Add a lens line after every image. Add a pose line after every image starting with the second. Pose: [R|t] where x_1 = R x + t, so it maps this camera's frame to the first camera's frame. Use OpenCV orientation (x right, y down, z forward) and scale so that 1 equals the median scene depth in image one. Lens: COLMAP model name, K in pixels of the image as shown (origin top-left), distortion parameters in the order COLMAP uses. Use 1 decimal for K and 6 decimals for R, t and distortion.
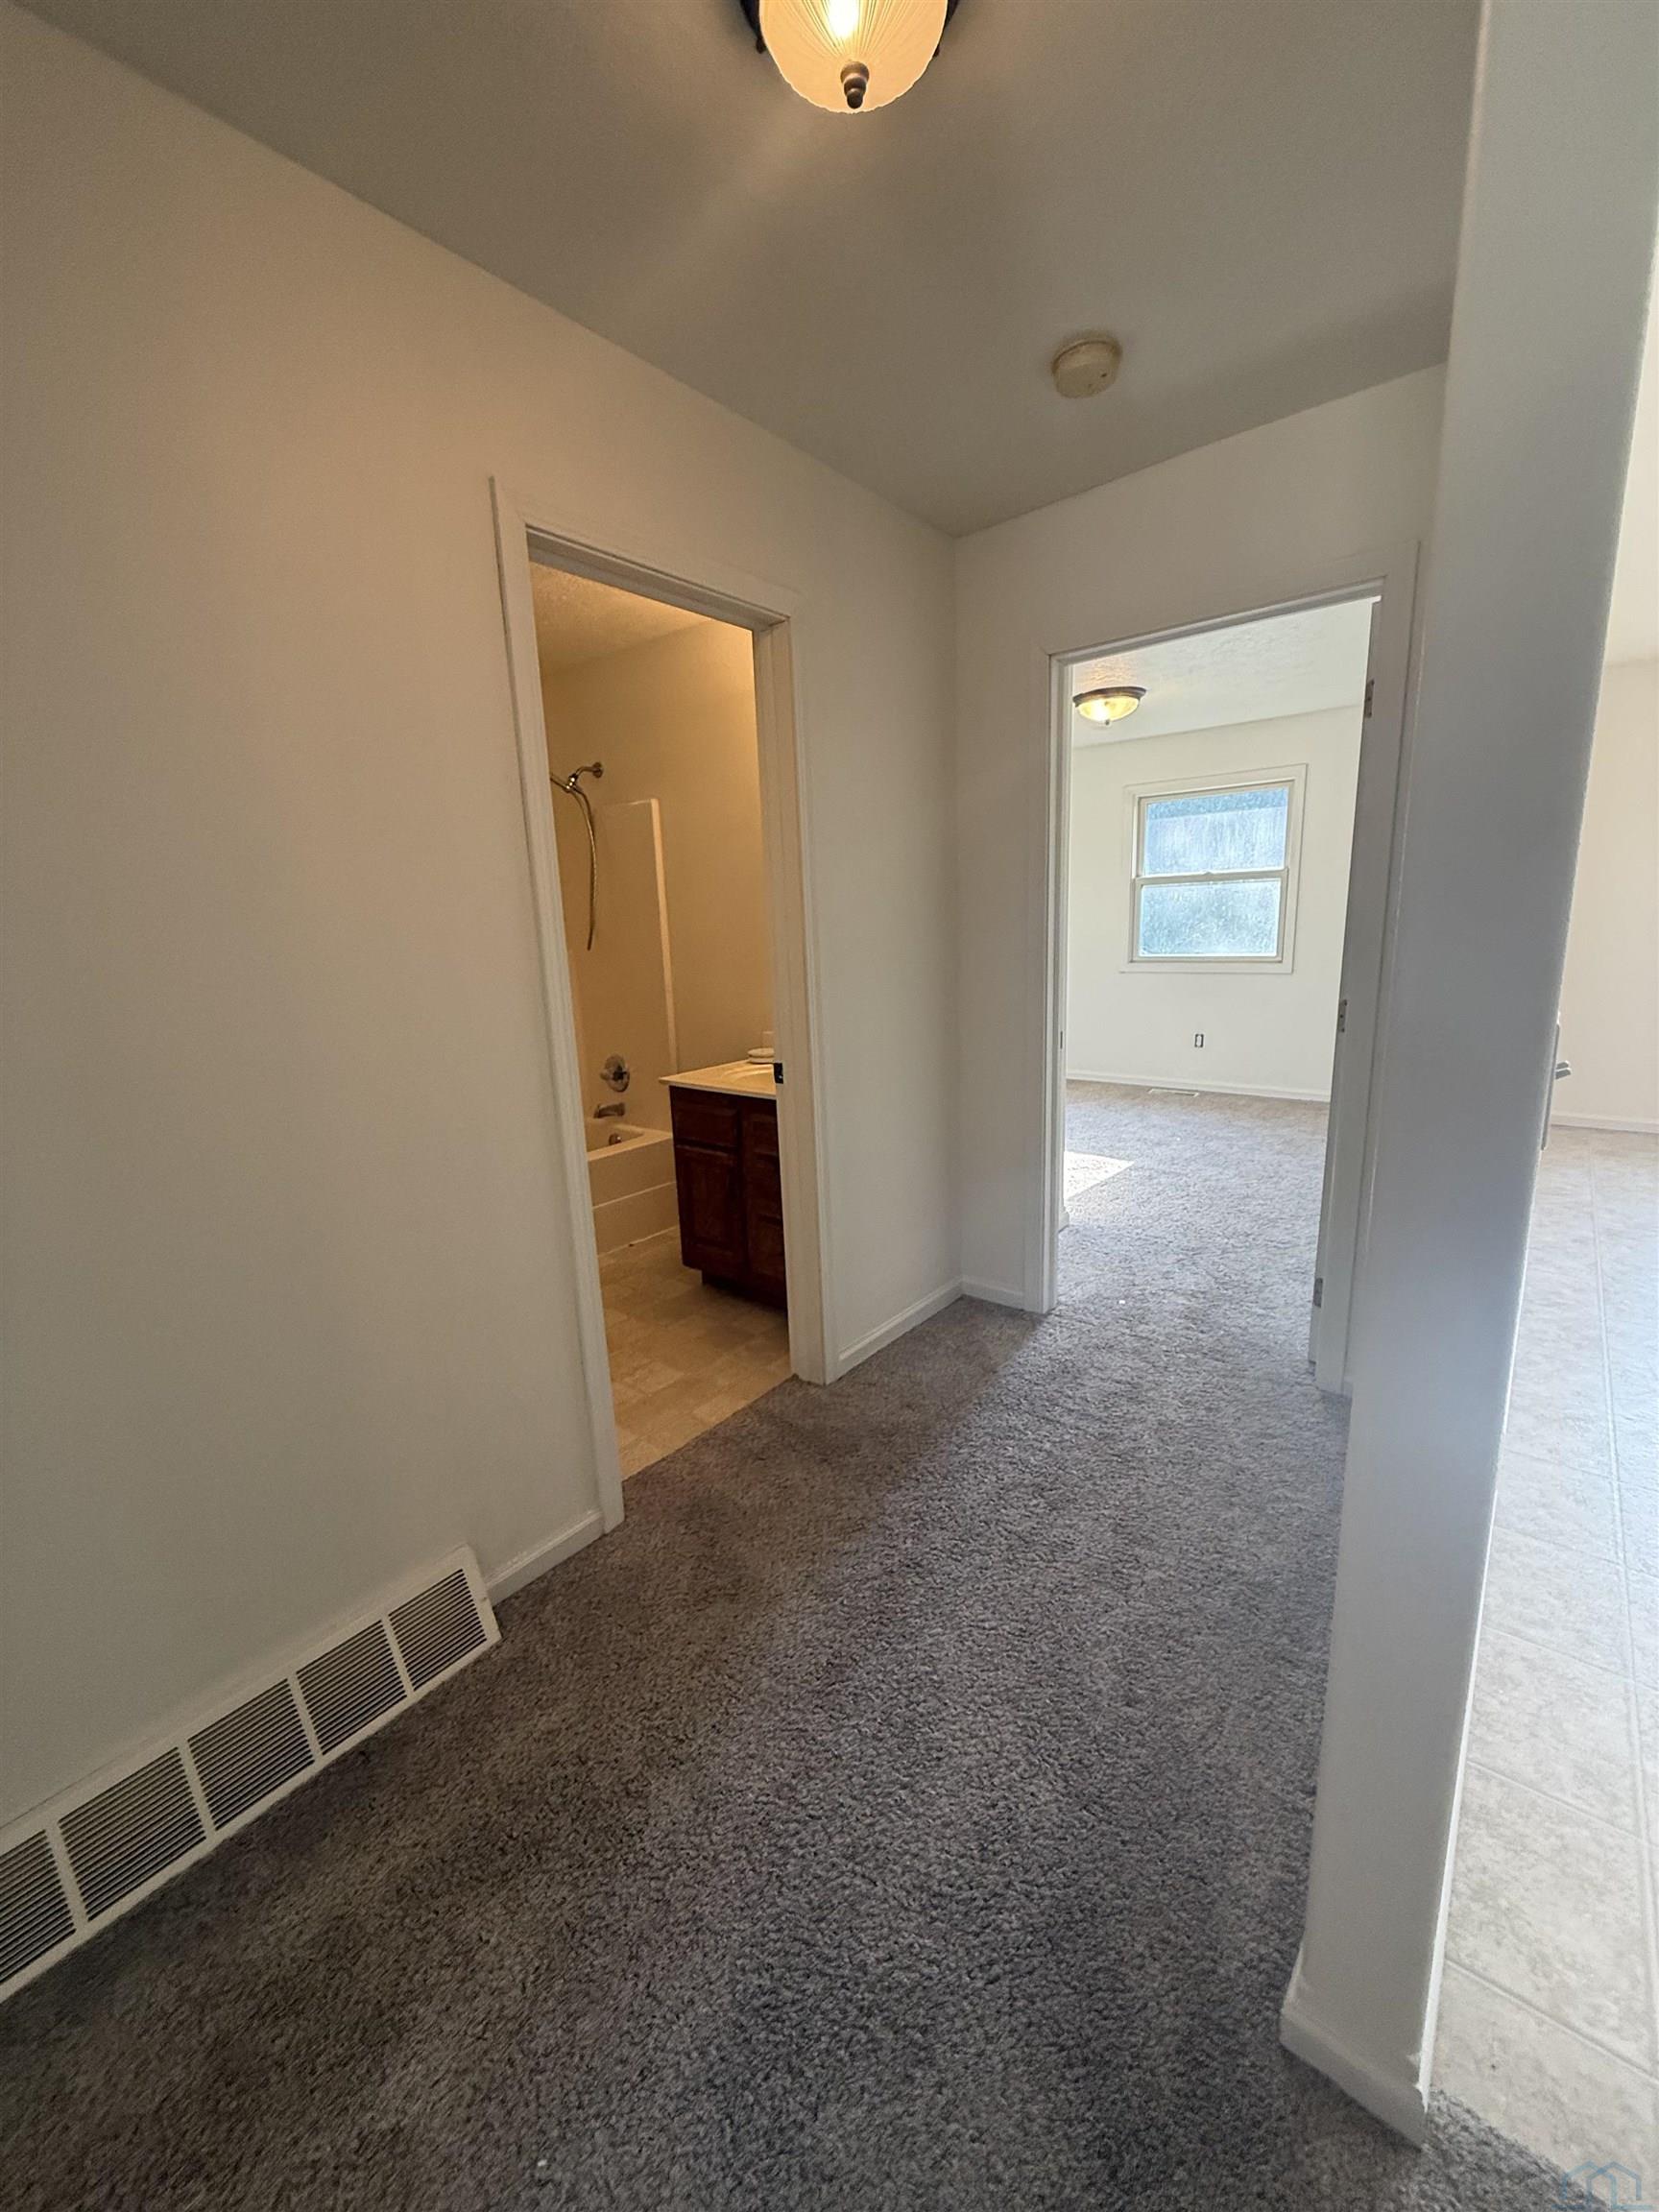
lens RADIAL K [[881.4, 0, 829.5], [0, 881.4, 1106.0], [0, 0, 1]] dist [-0.000019, 0.000038]
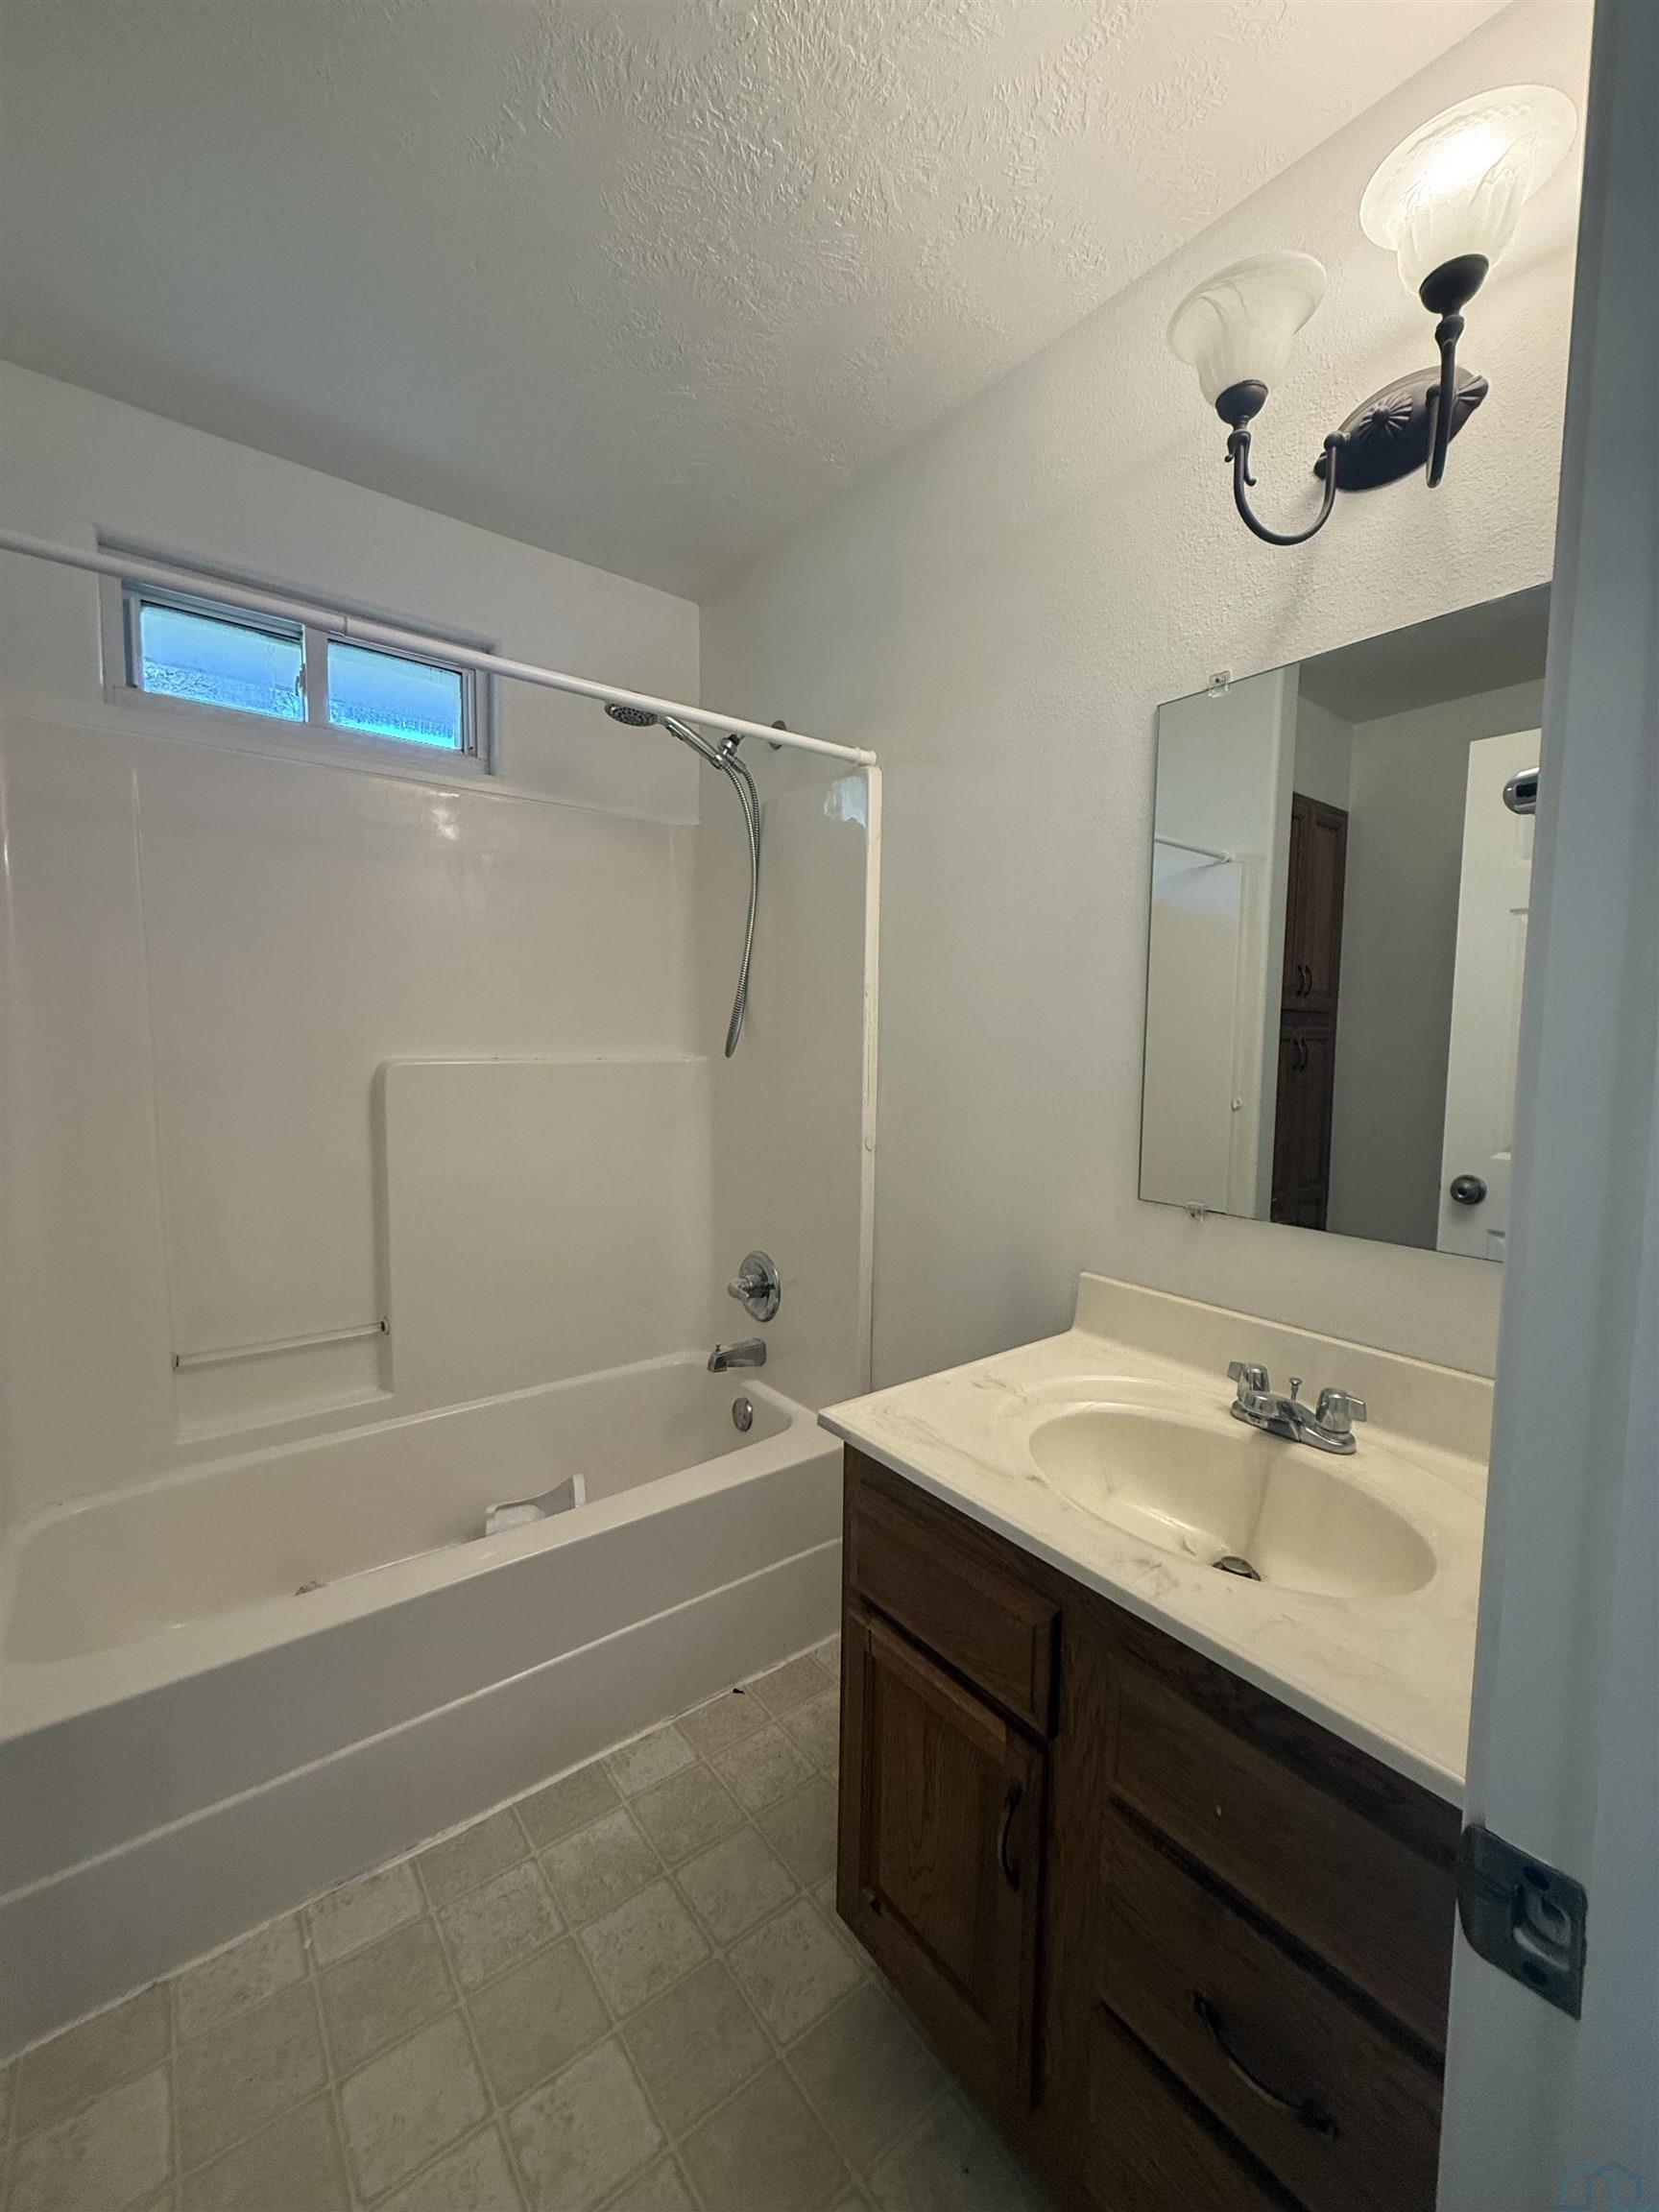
lens RADIAL K [[884.2, 0, 829.5], [0, 884.2, 1106.0], [0, 0, 1]] dist [0.004950, 0.000285]
pose [[0.972635, 0.066501, -0.222616, -0.092429], [-0.094895, 0.988304, -0.119376, -0.089634], [0.212074, 0.137234, 0.967570, 0.502504]]
